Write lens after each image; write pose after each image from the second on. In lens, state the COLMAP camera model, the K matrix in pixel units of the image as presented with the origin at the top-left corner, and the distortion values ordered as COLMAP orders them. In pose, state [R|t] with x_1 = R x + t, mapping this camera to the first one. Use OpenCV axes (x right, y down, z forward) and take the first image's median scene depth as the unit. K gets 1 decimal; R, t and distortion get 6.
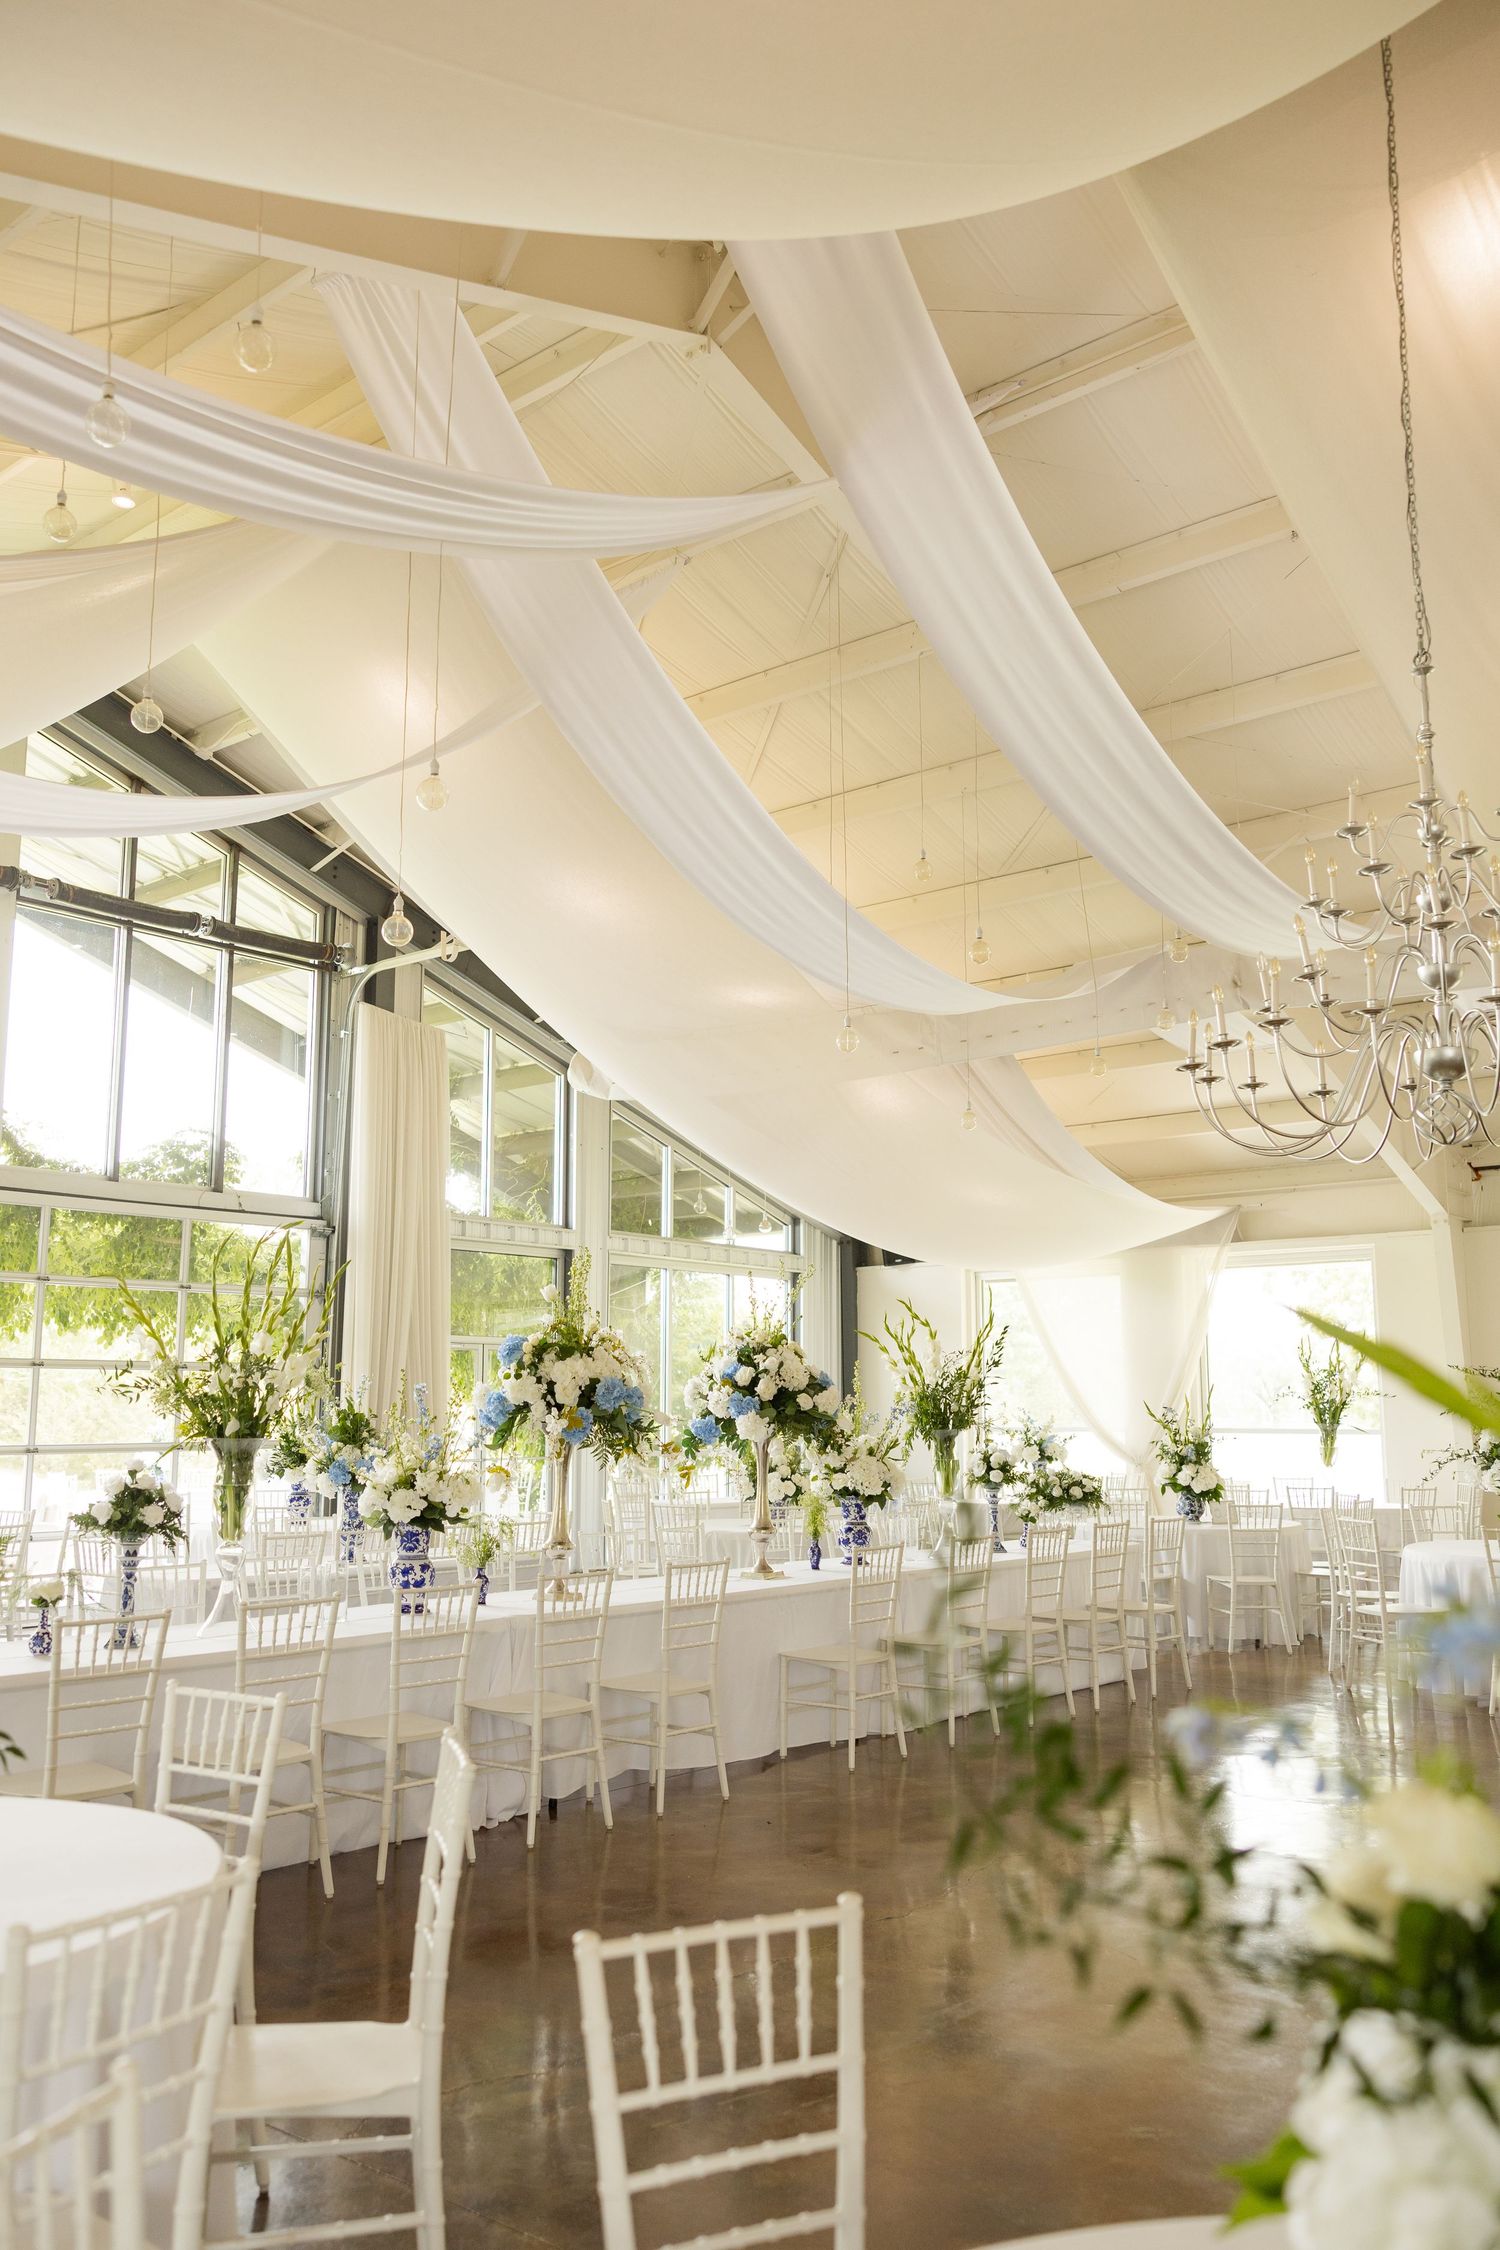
lens RADIAL K [[1783.0, 0, 750.0], [0, 1783.0, 1125.0], [0, 0, 1]] dist [0.009097, -0.002452]
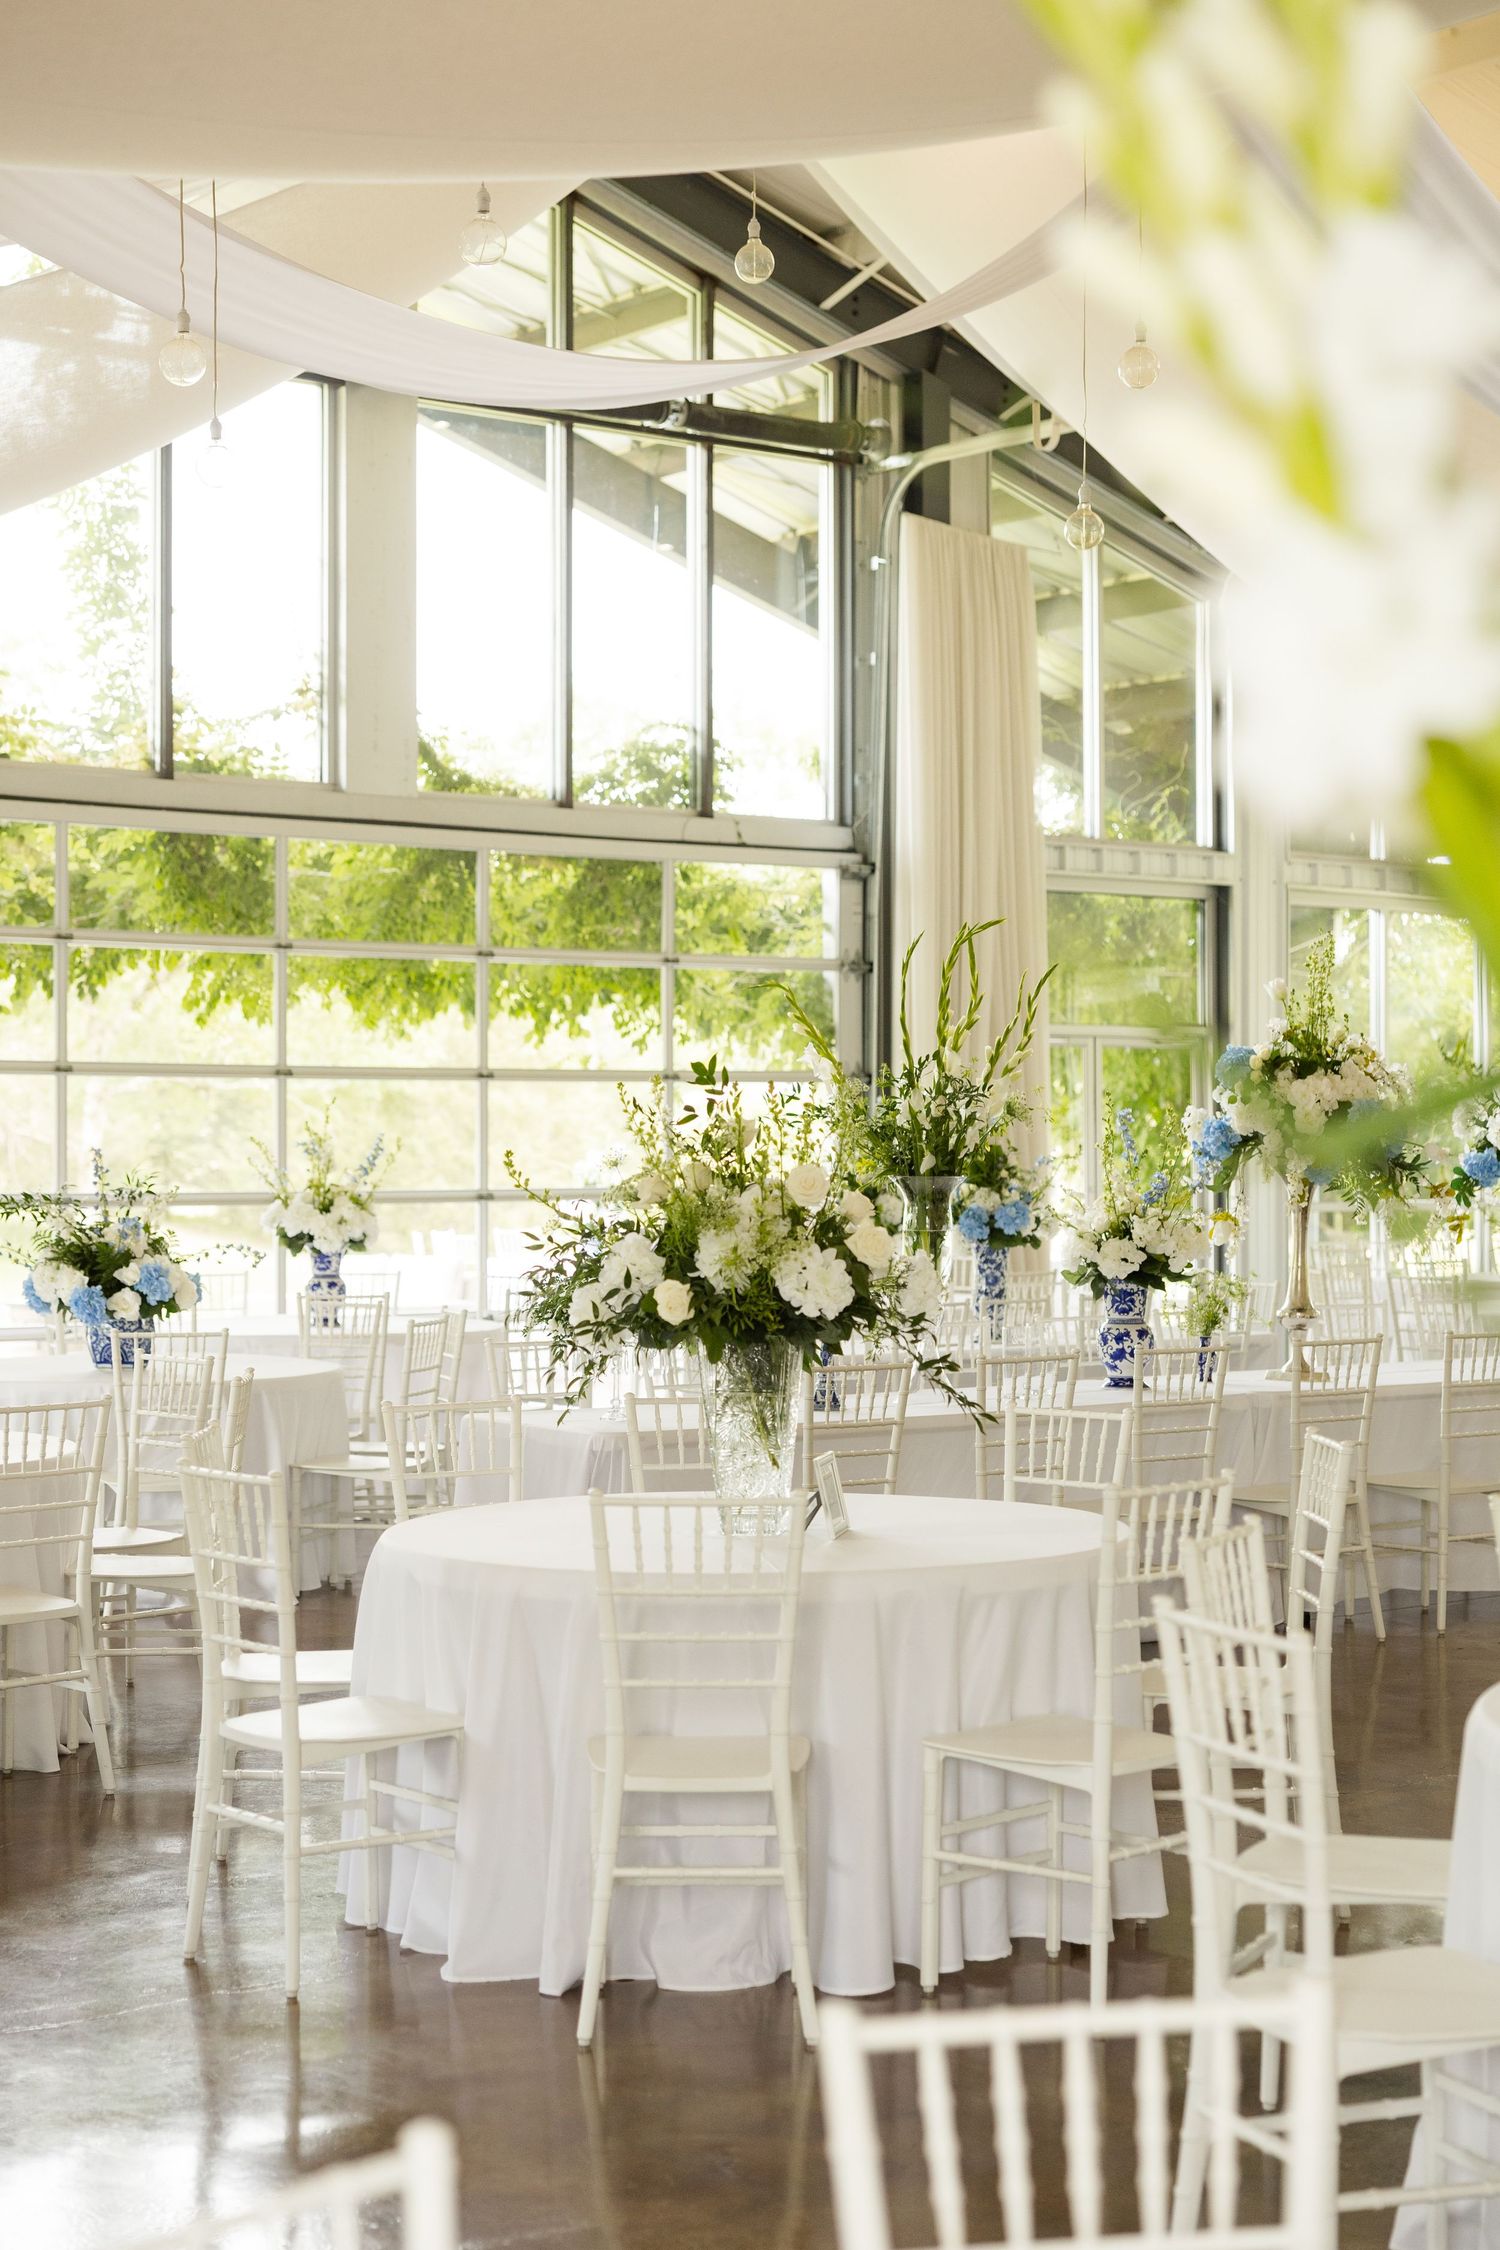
lens RADIAL K [[3359.8, 0, 750.0], [0, 3359.8, 1125.0], [0, 0, 1]] dist [0.022272, 0.009819]
pose [[0.976549, -0.002919, -0.215274, -0.019721], [0.036252, 0.987861, 0.151053, -0.061329], [0.212219, -0.155315, 0.964801, -0.366989]]
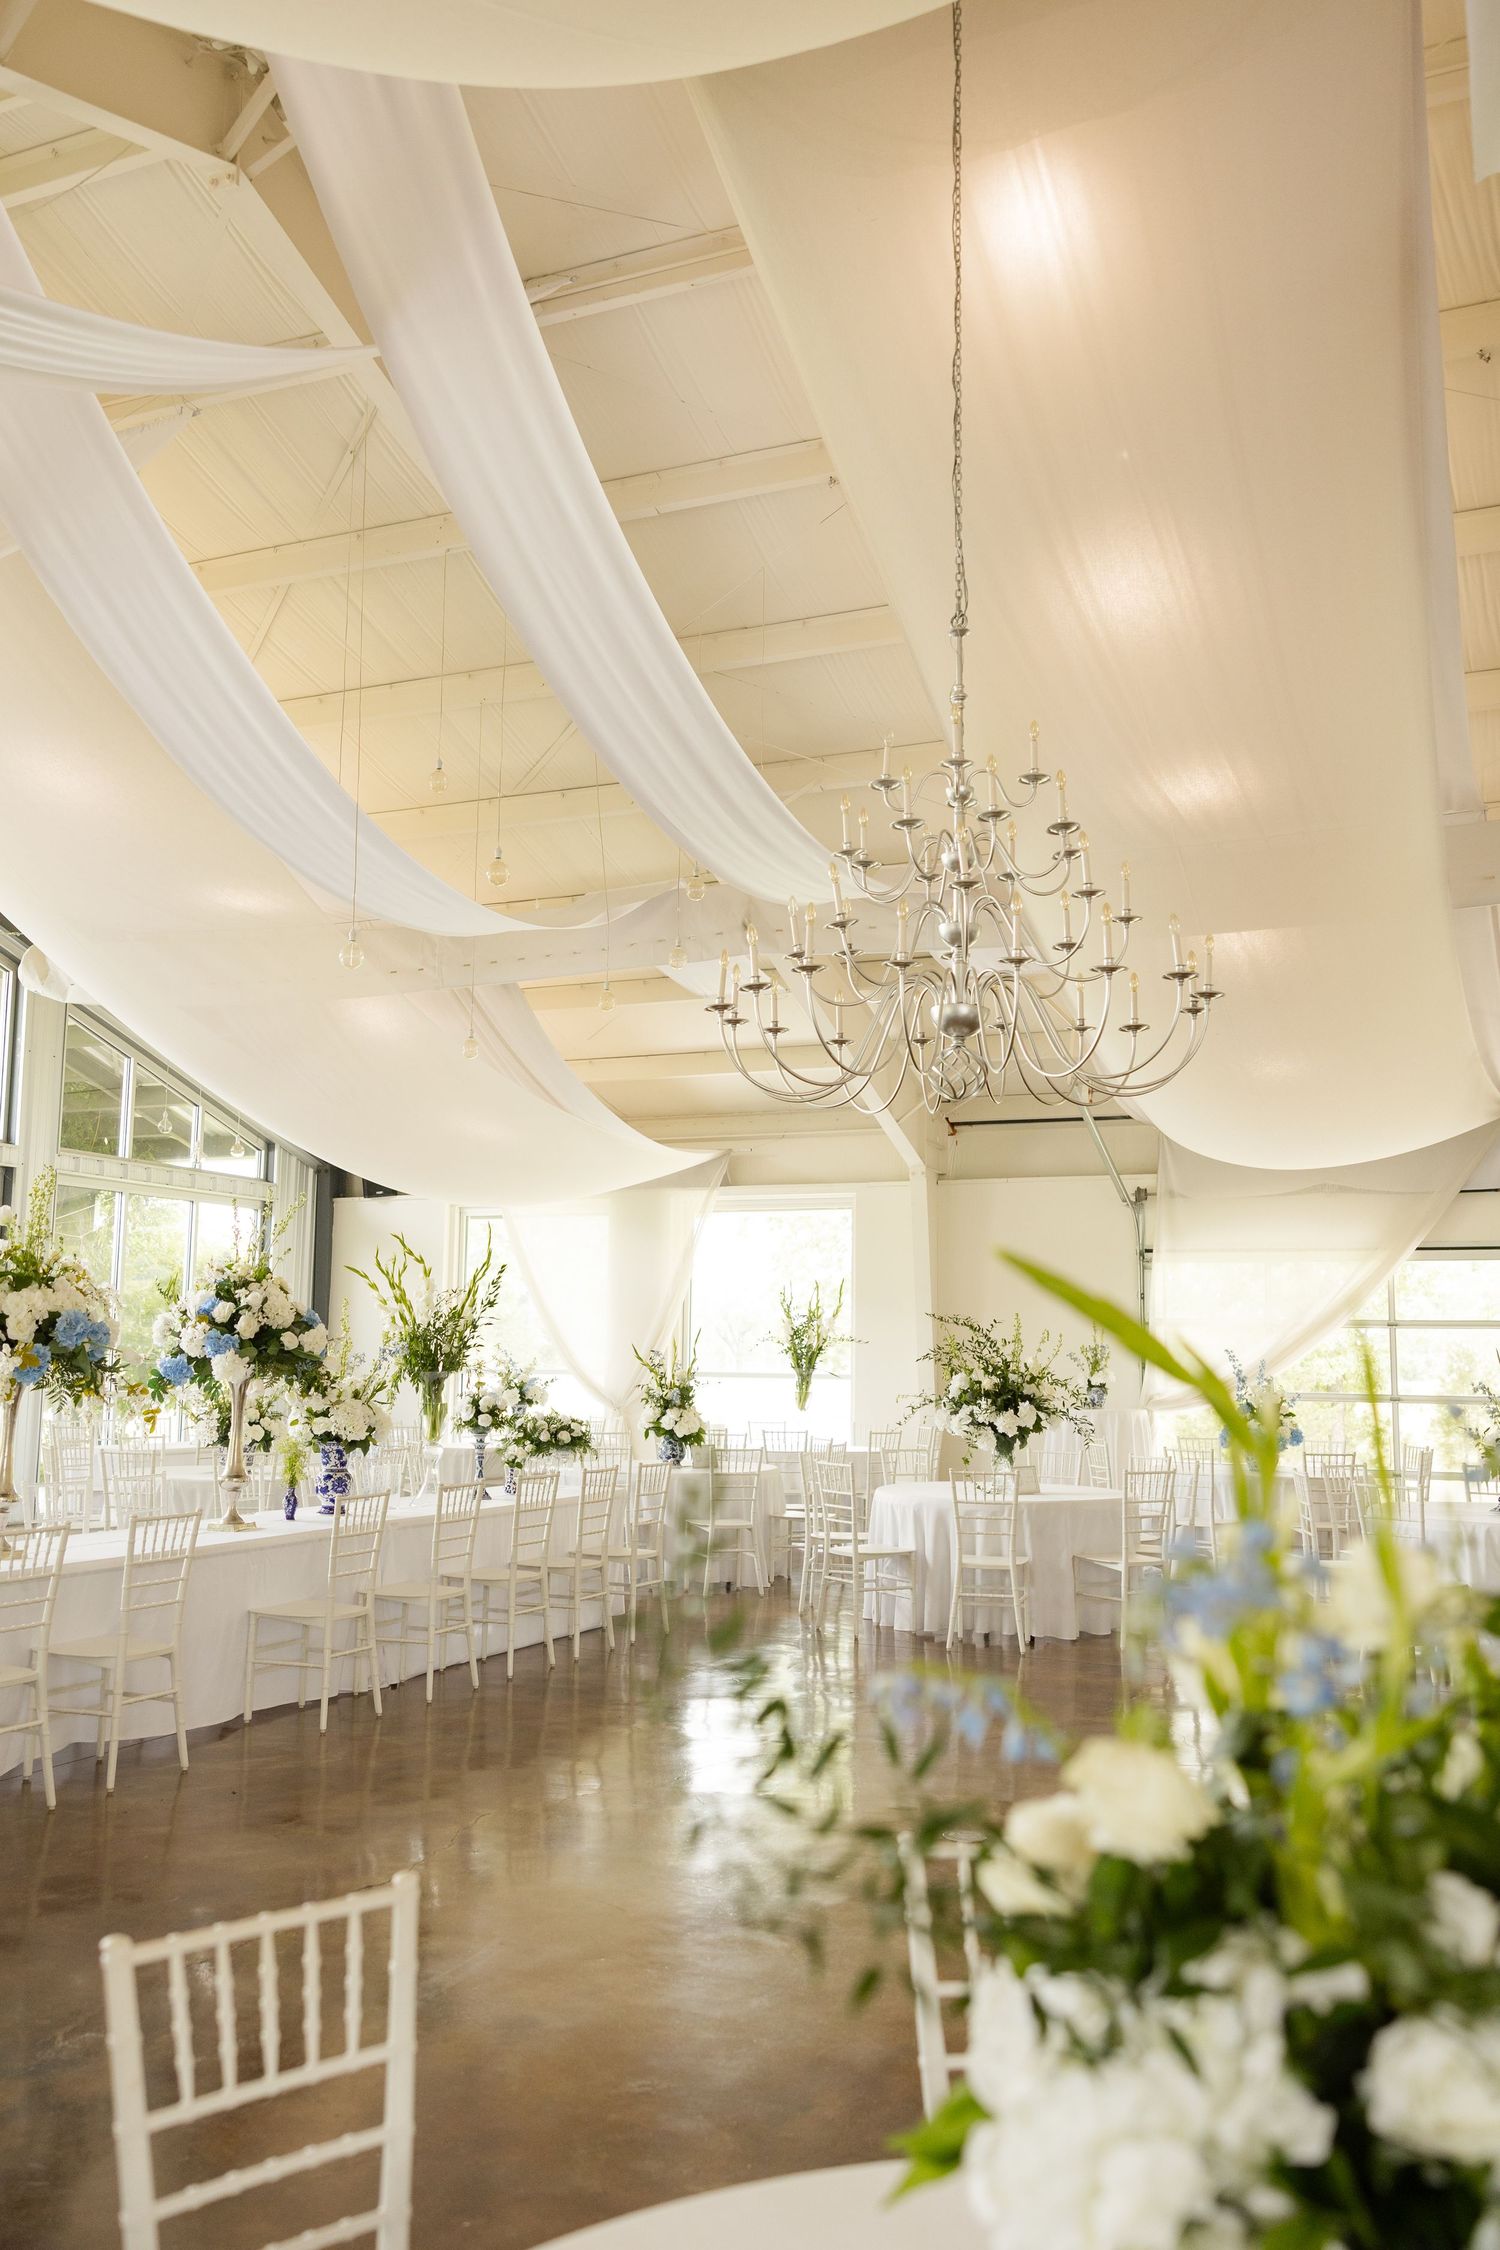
lens RADIAL K [[1853.4, 0, 749.4], [0, 1853.4, 1105.2], [0, 0, 1]] dist [0.009420, -0.006412]
pose [[0.958450, 0.049578, 0.280921, -0.015423], [-0.057062, 0.998199, 0.018519, 0.001016], [-0.279497, -0.033779, 0.959552, 0.008913]]
